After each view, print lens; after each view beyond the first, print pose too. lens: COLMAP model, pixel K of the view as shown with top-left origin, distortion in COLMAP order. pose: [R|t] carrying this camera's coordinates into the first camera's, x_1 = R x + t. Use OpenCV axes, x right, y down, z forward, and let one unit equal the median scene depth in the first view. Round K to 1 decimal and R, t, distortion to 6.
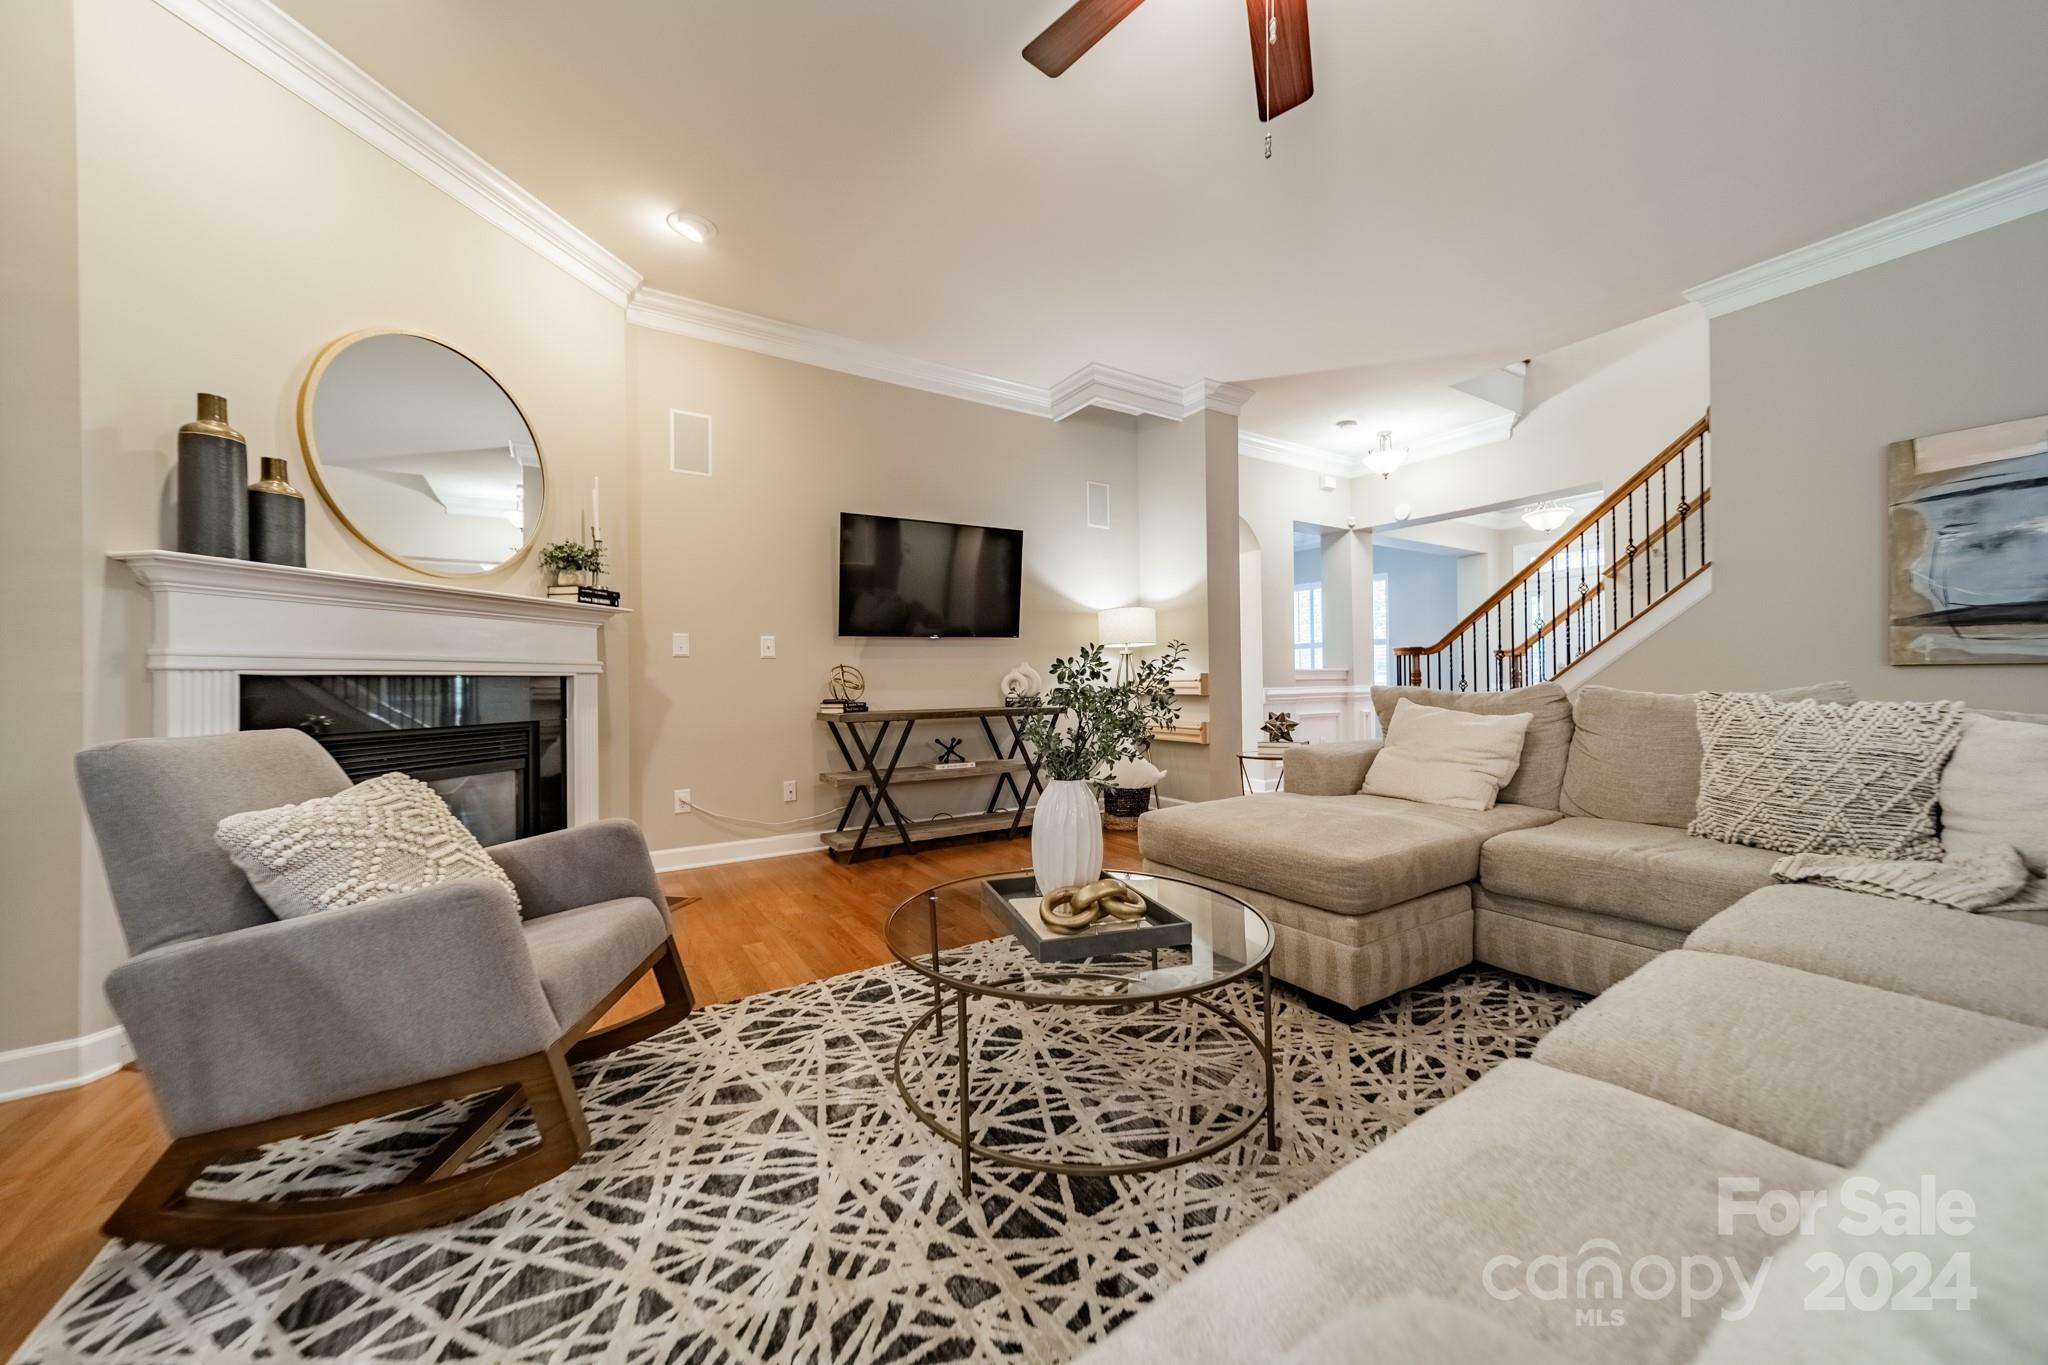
lens RADIAL K [[728.1, 0, 1022.0], [0, 728.1, 677.7], [0, 0, 1]] dist [0.006784, 0.000237]
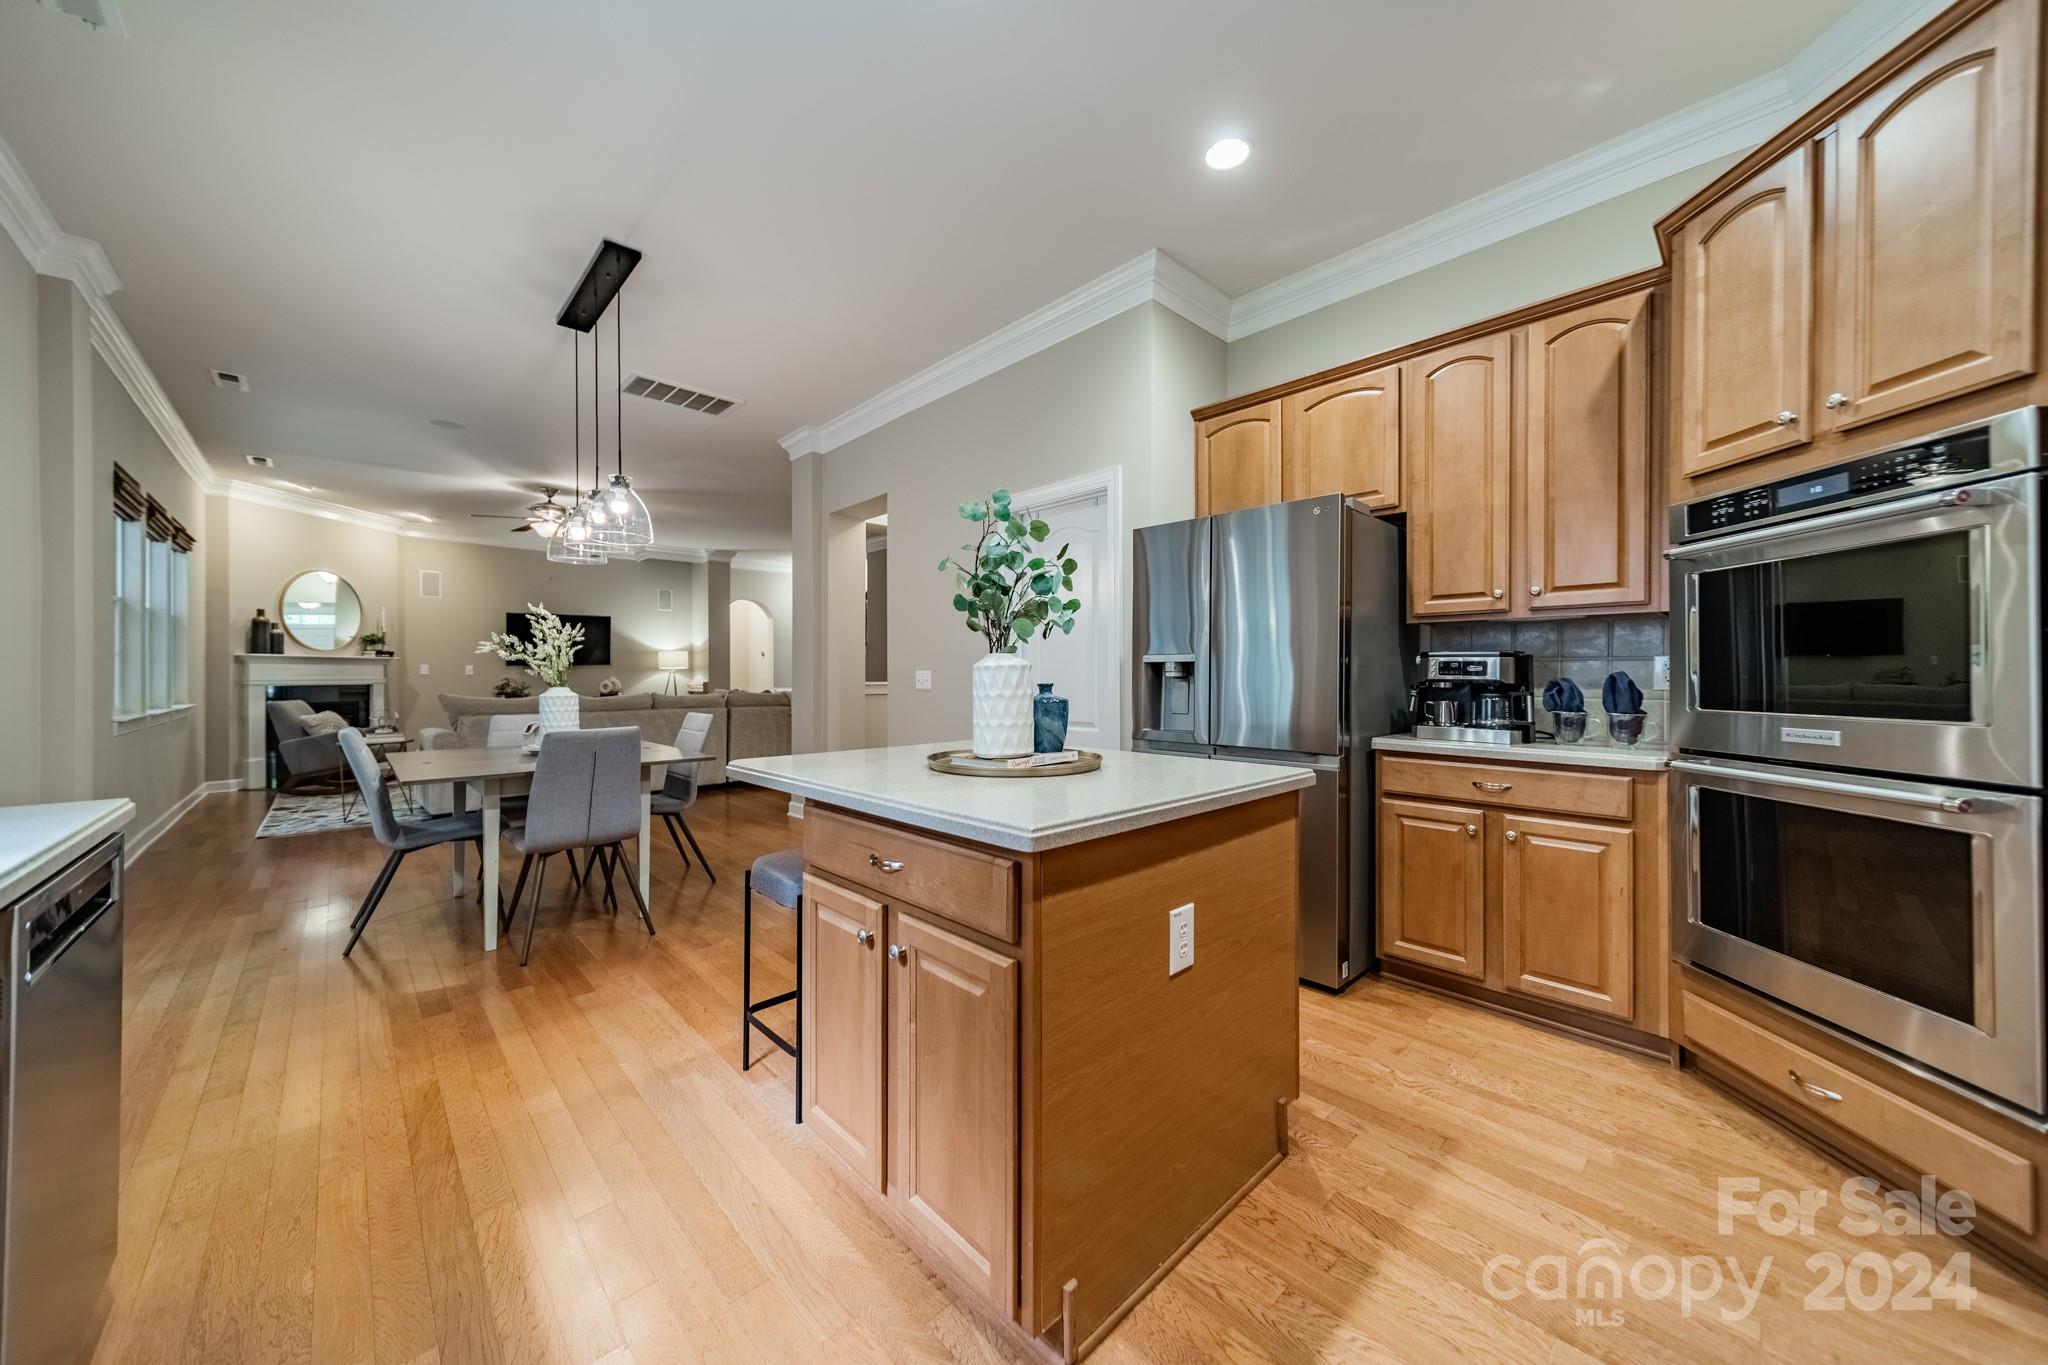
lens RADIAL K [[728.1, 0, 1040.4], [0, 728.1, 675.9], [0, 0, 1]] dist [0.006784, 0.000237]
pose [[0.978827, 0.008022, 0.204530, 1.837949], [-0.009795, 0.999923, 0.007656, -0.117029], [-0.204453, -0.009498, 0.978830, -3.179961]]
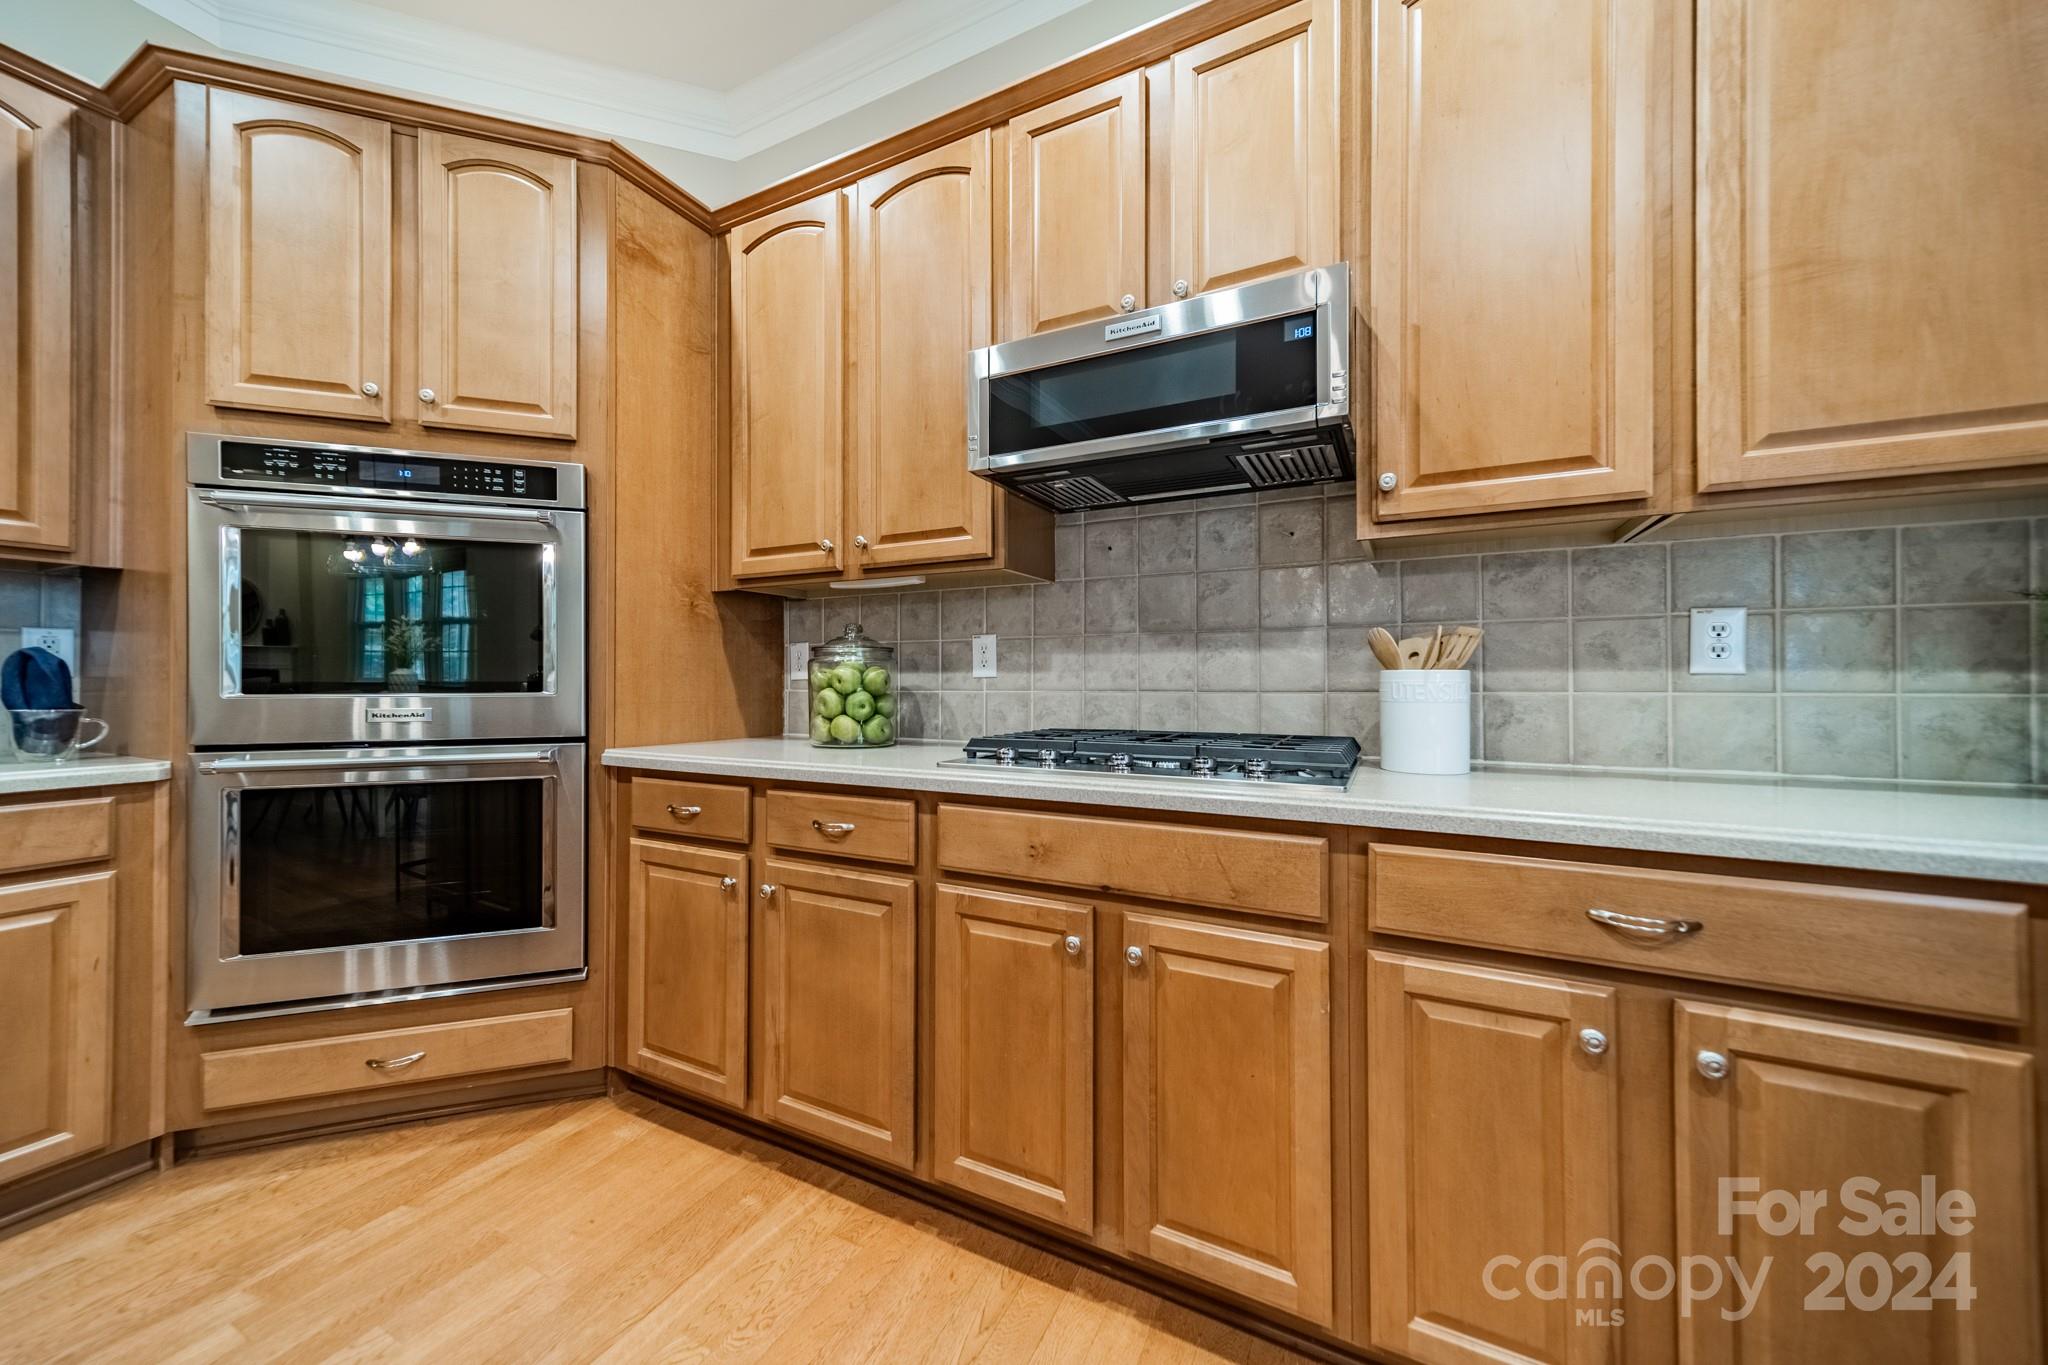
lens RADIAL K [[728.1, 0, 1019.2], [0, 728.1, 676.3], [0, 0, 1]] dist [0.006784, 0.000237]
pose [[-0.506112, 0.011329, 0.862393, 1.780306], [-0.004151, 0.999870, -0.015572, -0.087105], [-0.862458, -0.011461, -0.506000, -2.762018]]
